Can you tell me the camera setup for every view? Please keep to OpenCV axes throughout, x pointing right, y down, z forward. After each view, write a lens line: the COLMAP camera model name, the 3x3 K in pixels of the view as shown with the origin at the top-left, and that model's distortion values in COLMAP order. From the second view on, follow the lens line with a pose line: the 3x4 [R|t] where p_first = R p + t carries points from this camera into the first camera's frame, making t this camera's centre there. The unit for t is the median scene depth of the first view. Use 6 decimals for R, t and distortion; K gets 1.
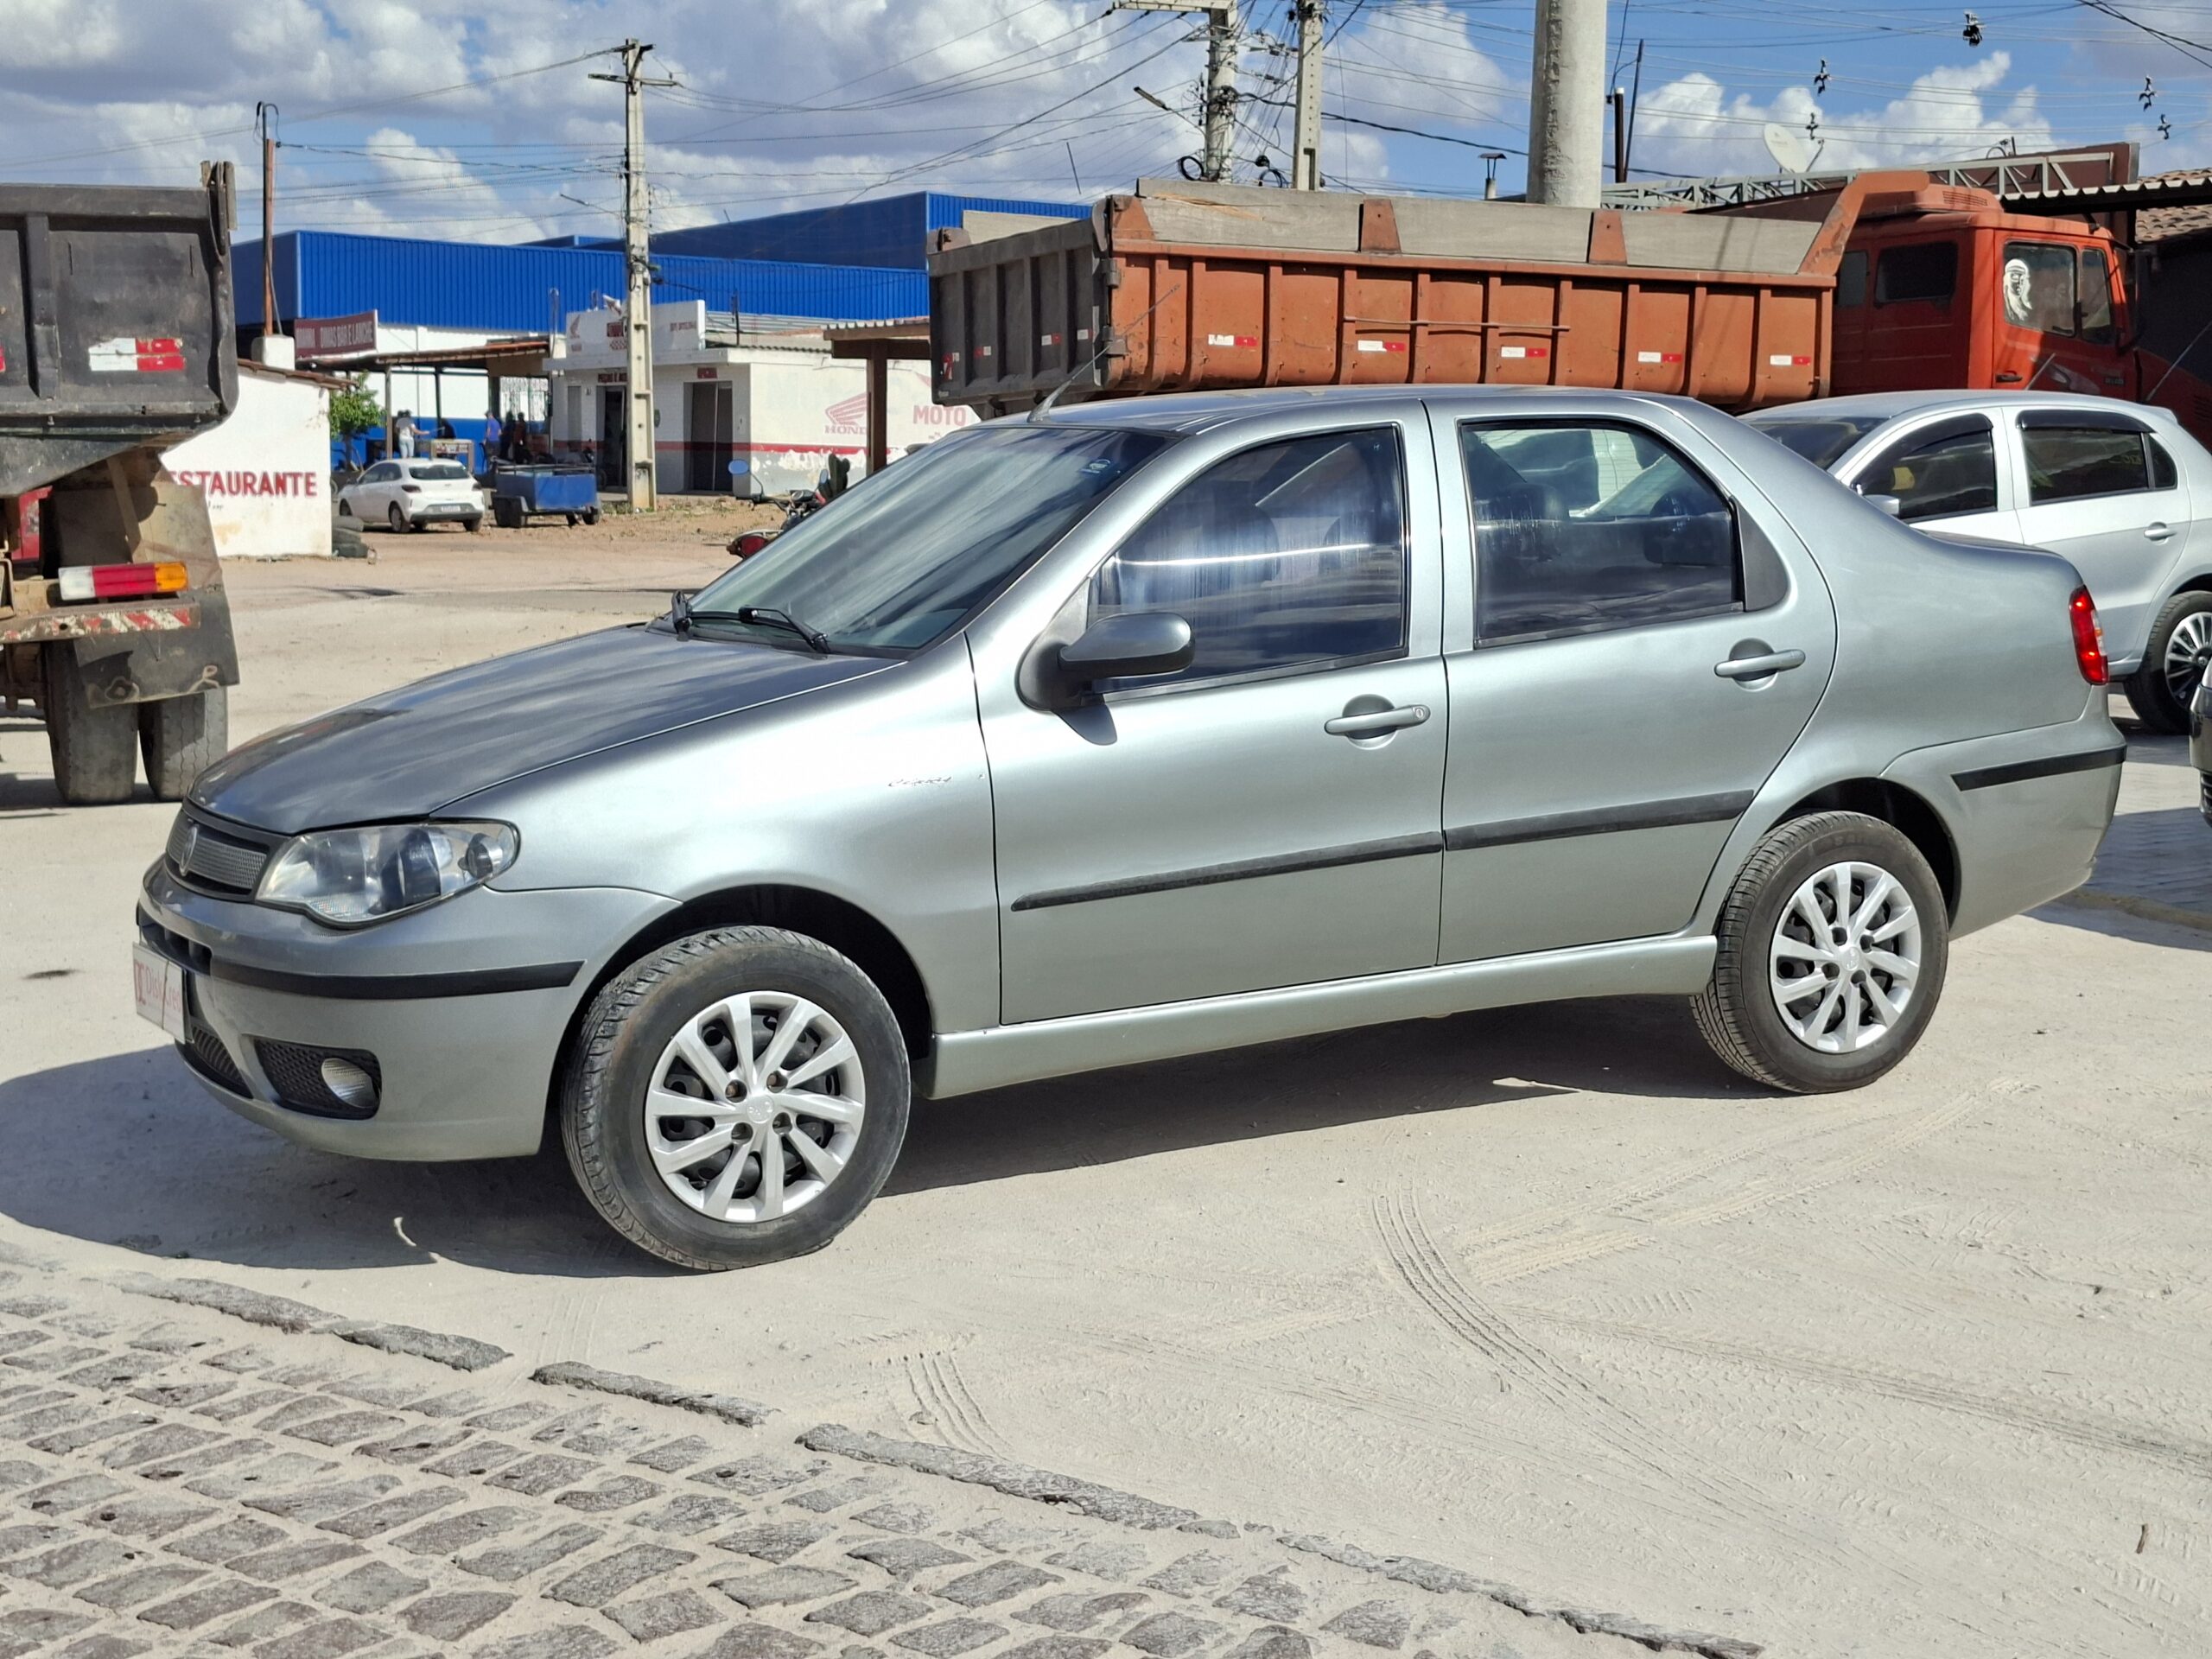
lens RADIAL K [[2991.0, 0, 1152.3], [0, 2991.0, 855.4], [0, 0, 1]] dist [0.170440, -0.393227]
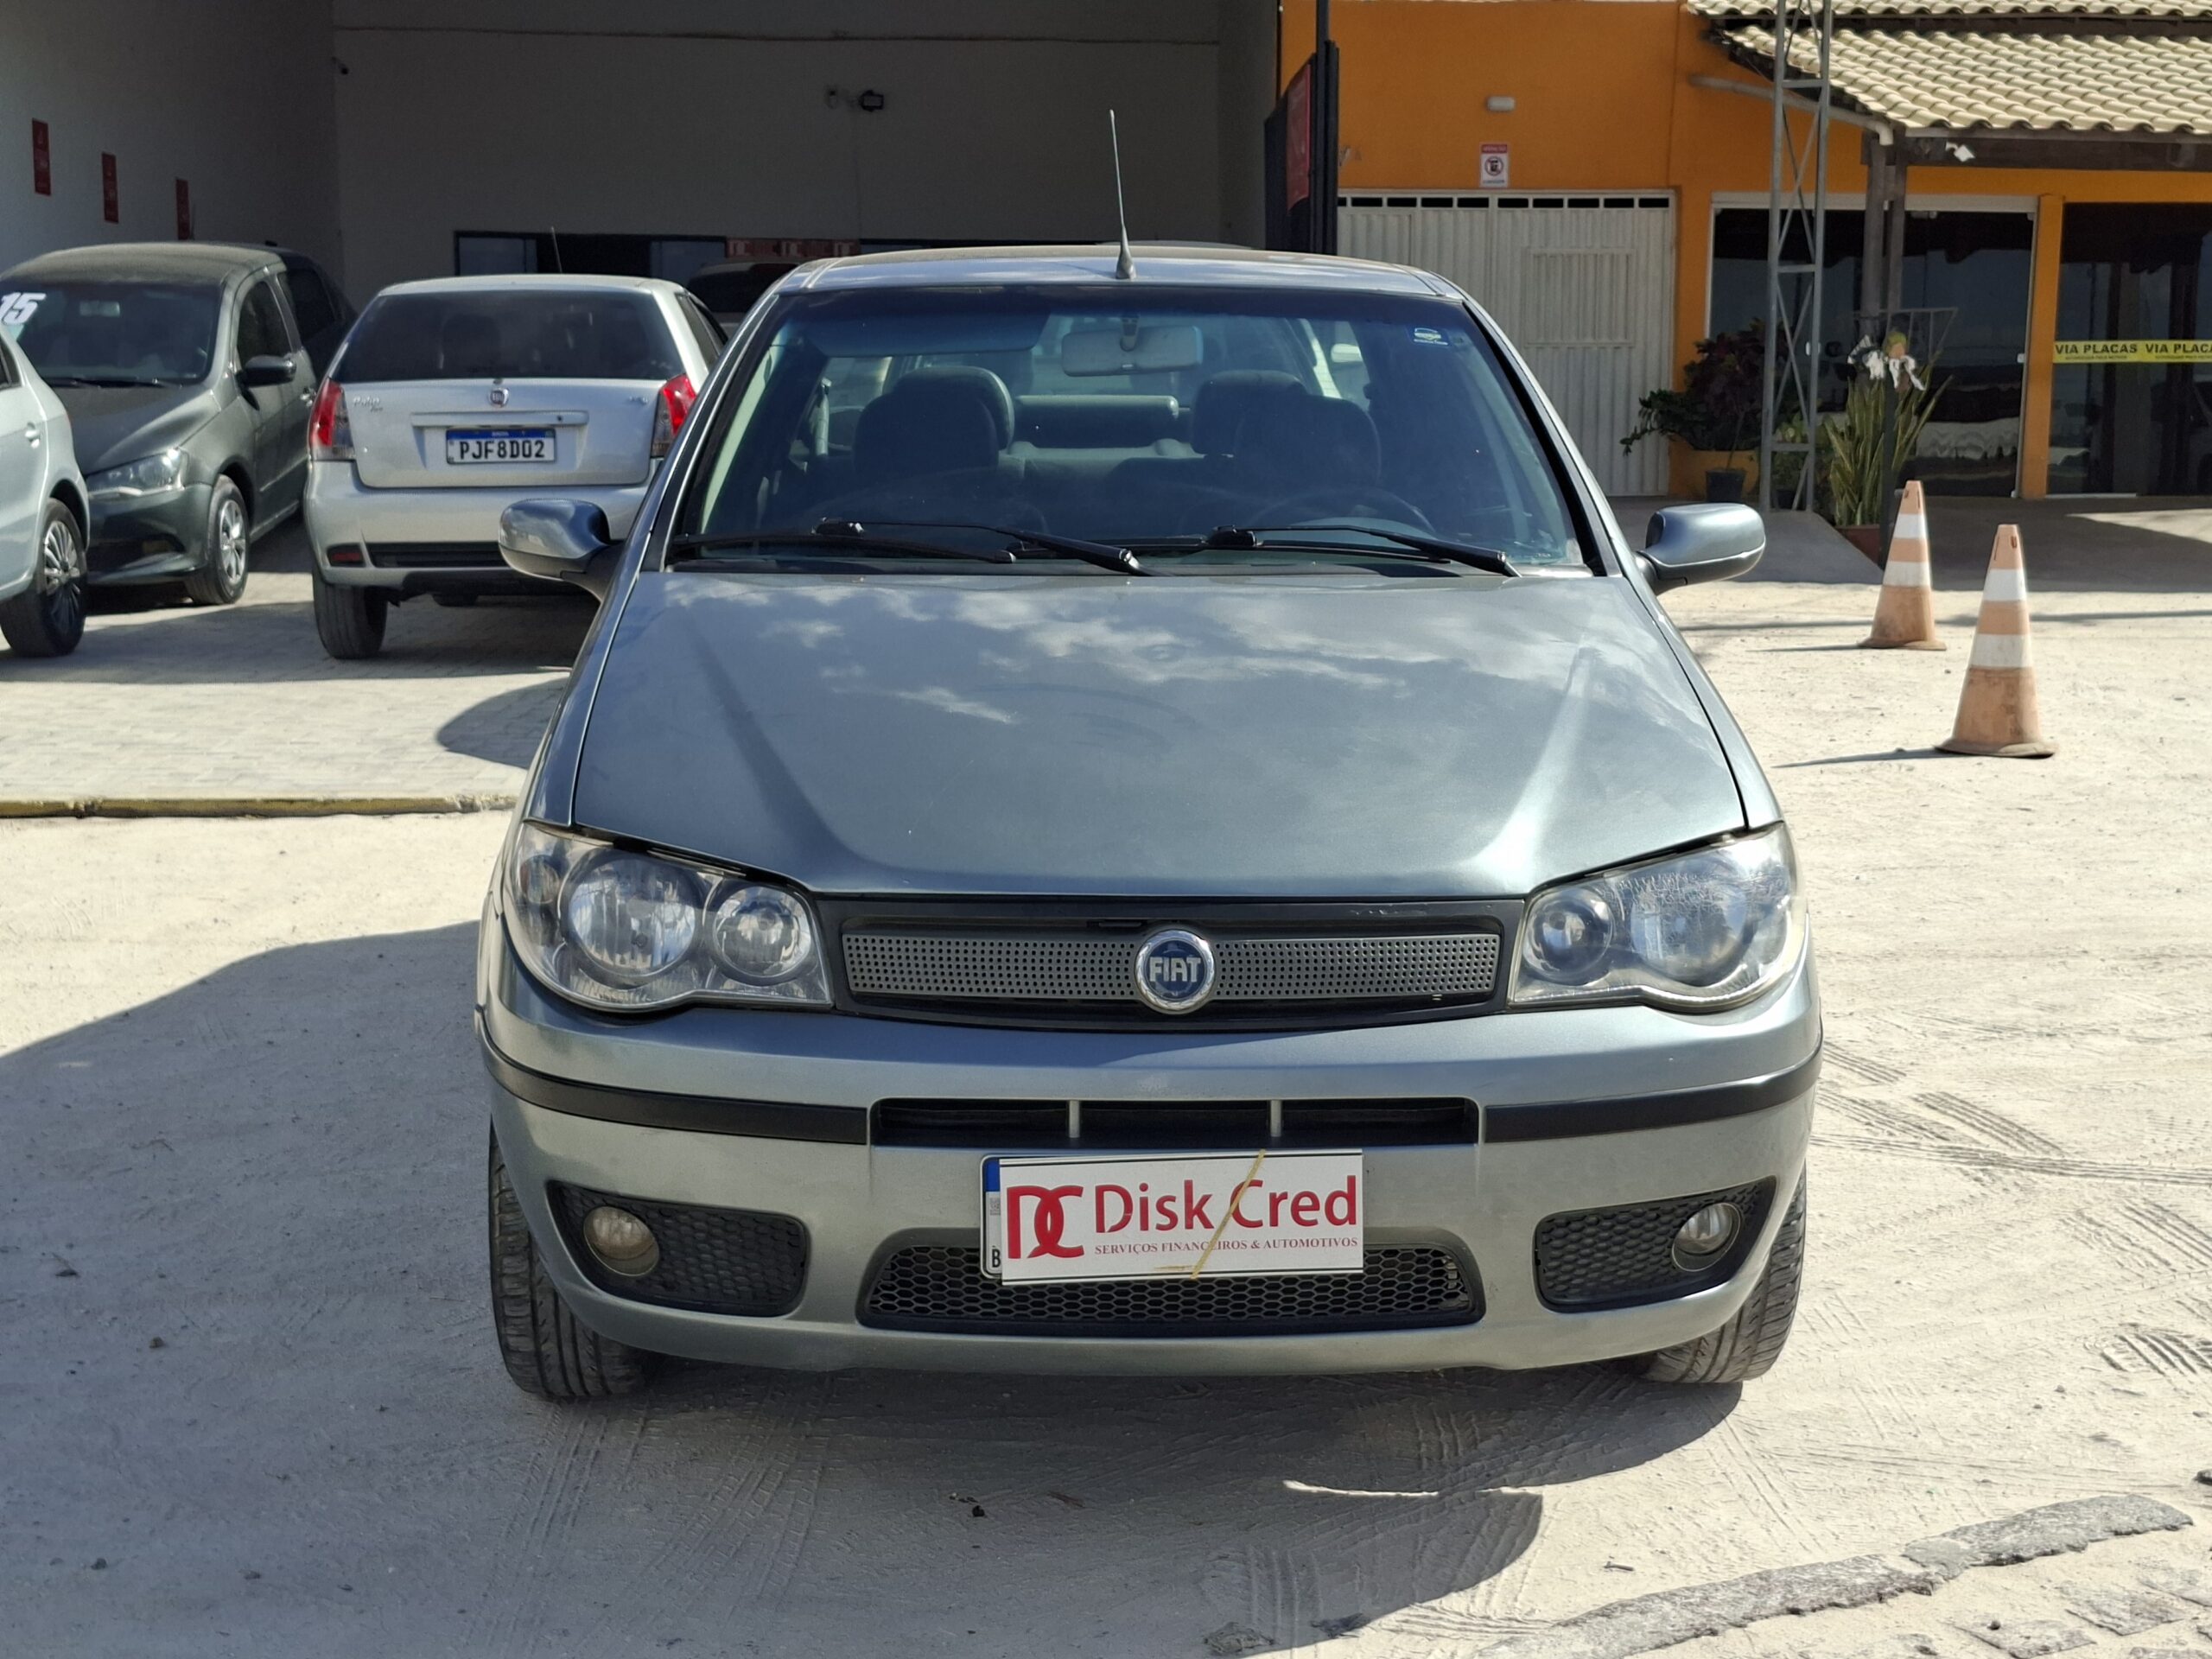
lens RADIAL K [[3010.2, 0, 1163.6], [0, 3010.2, 826.1], [0, 0, 1]] dist [0.170500, -0.378421]
pose [[0.446795, -0.127548, 0.885498, -0.418147], [0.111148, 0.990030, 0.086524, -0.040393], [-0.887705, 0.059763, 0.456517, 0.365460]]
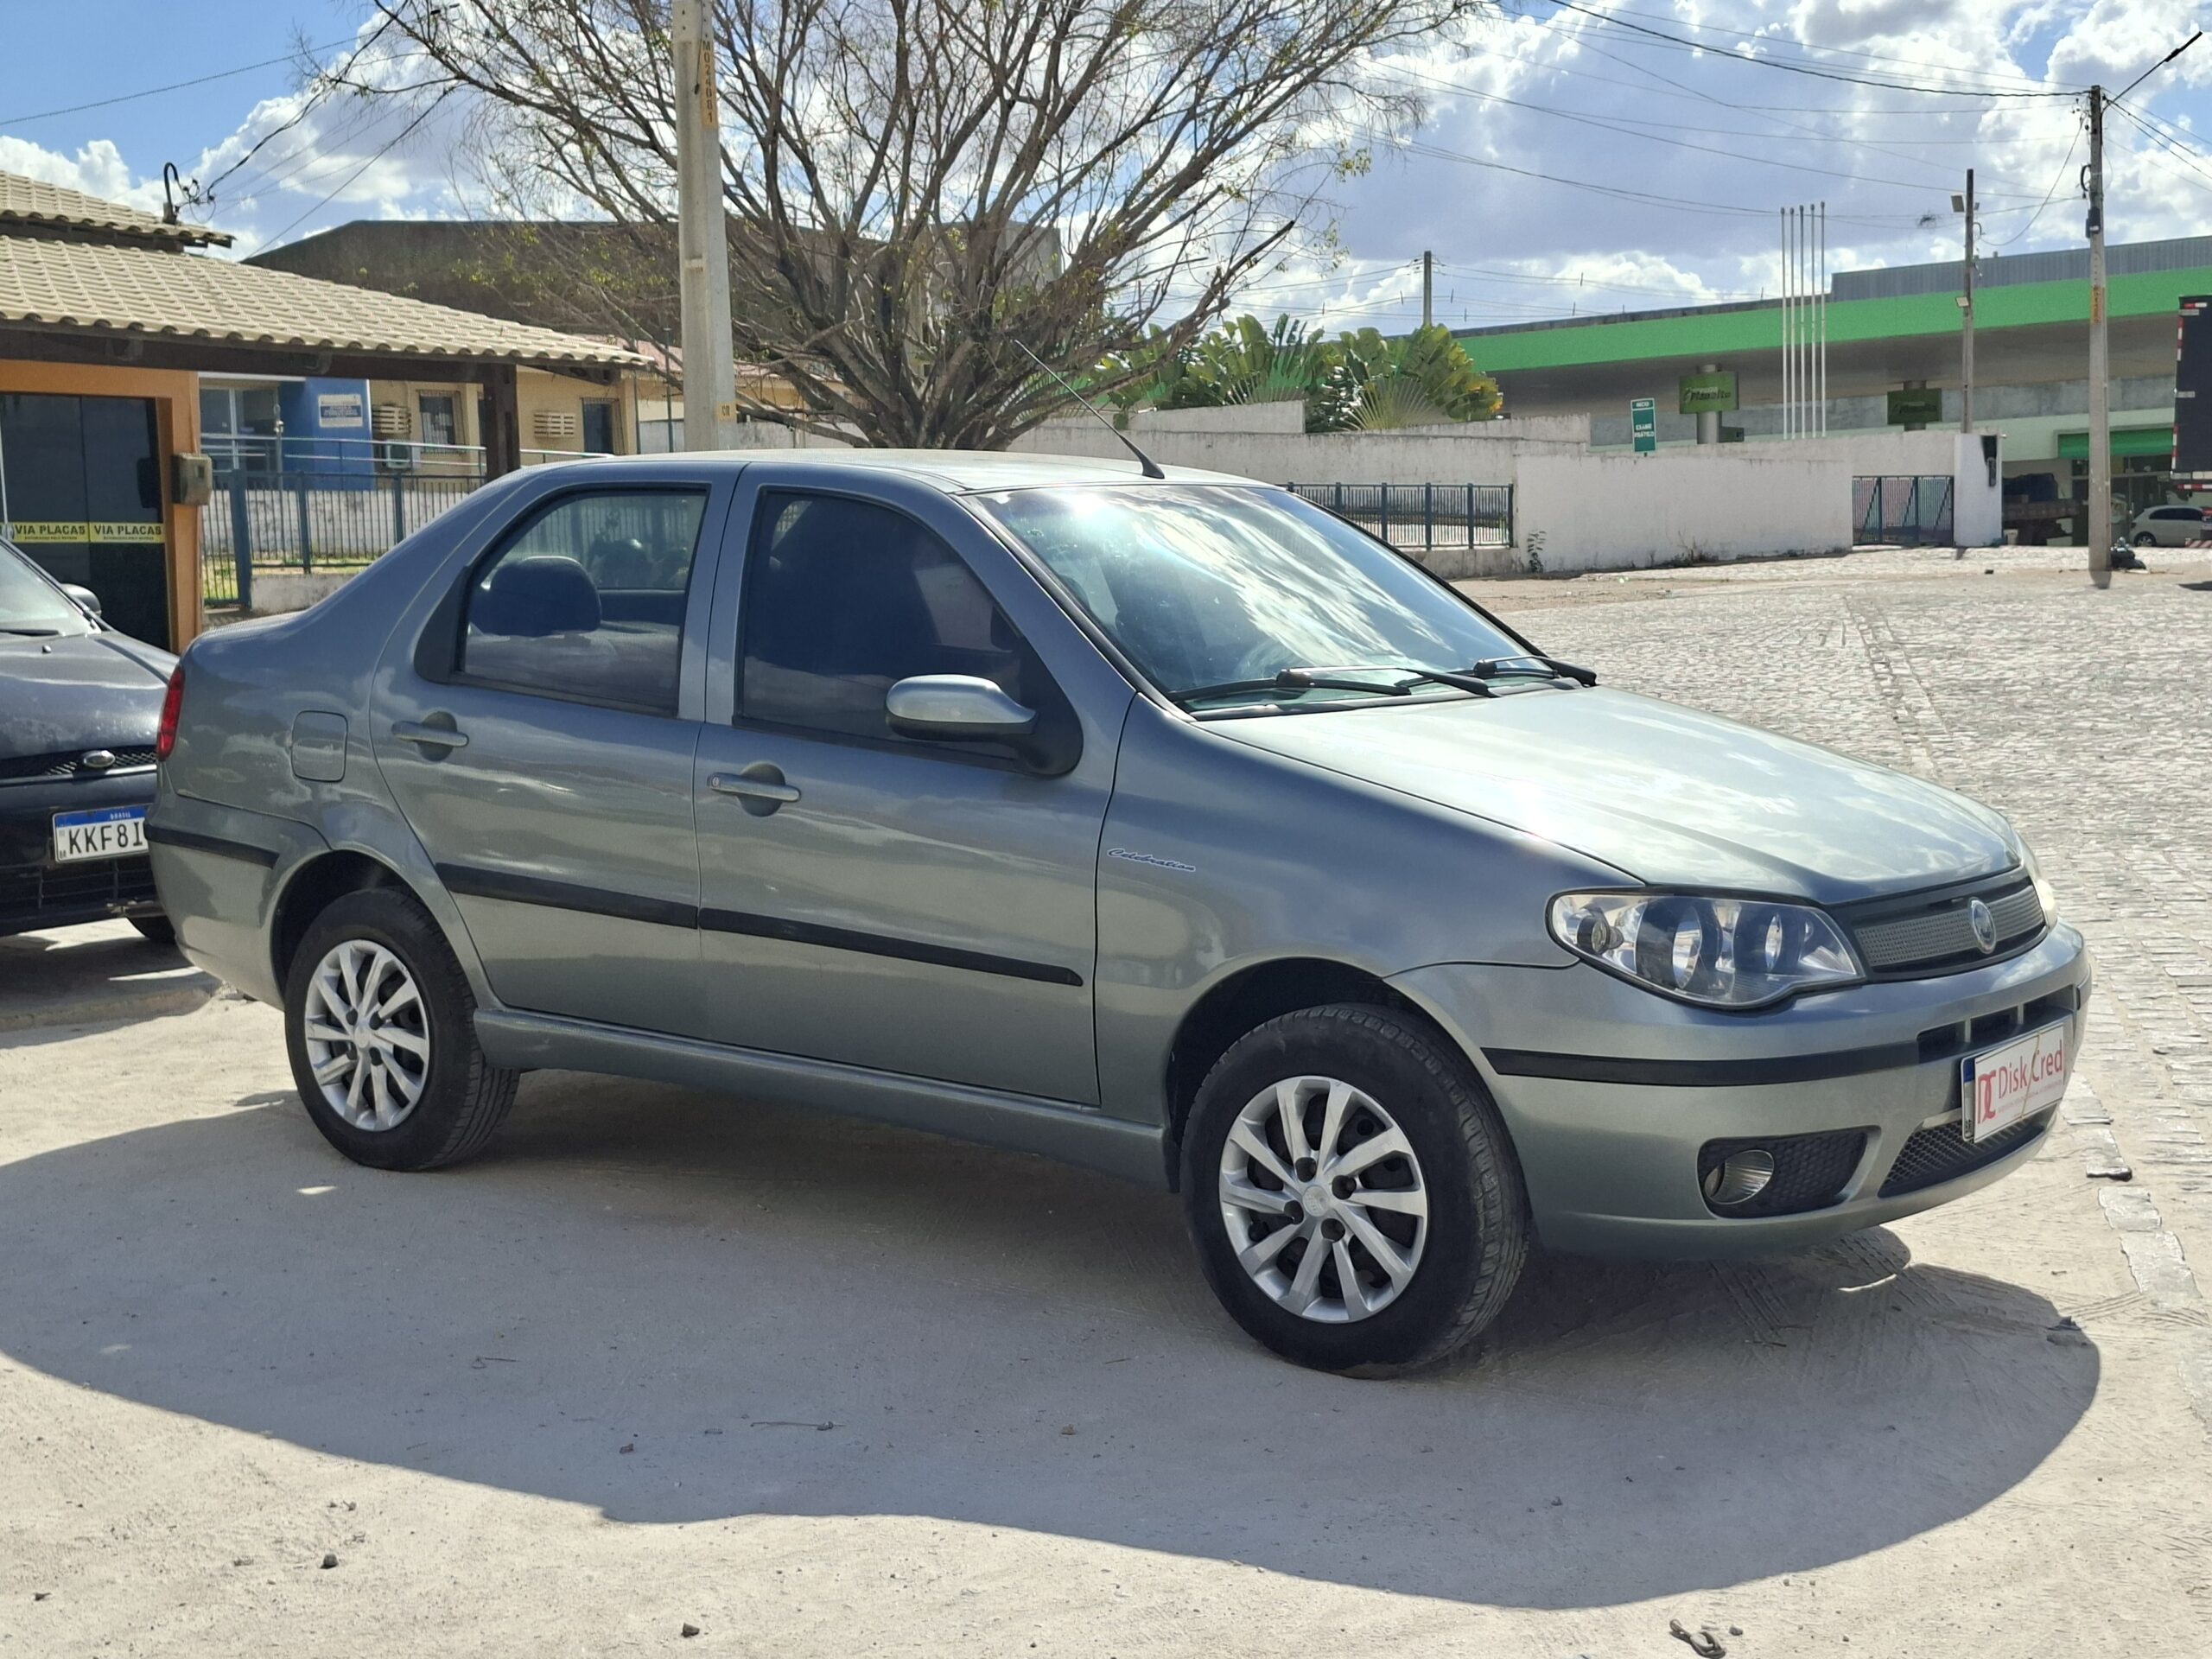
lens RADIAL K [[3010.2, 0, 1163.6], [0, 3010.2, 826.1], [0, 0, 1]] dist [0.170500, -0.378421]
pose [[-0.394491, -0.079094, 0.915490, -0.527768], [0.137536, 0.979984, 0.143931, -0.098191], [-0.908549, 0.182692, -0.375716, 0.780340]]
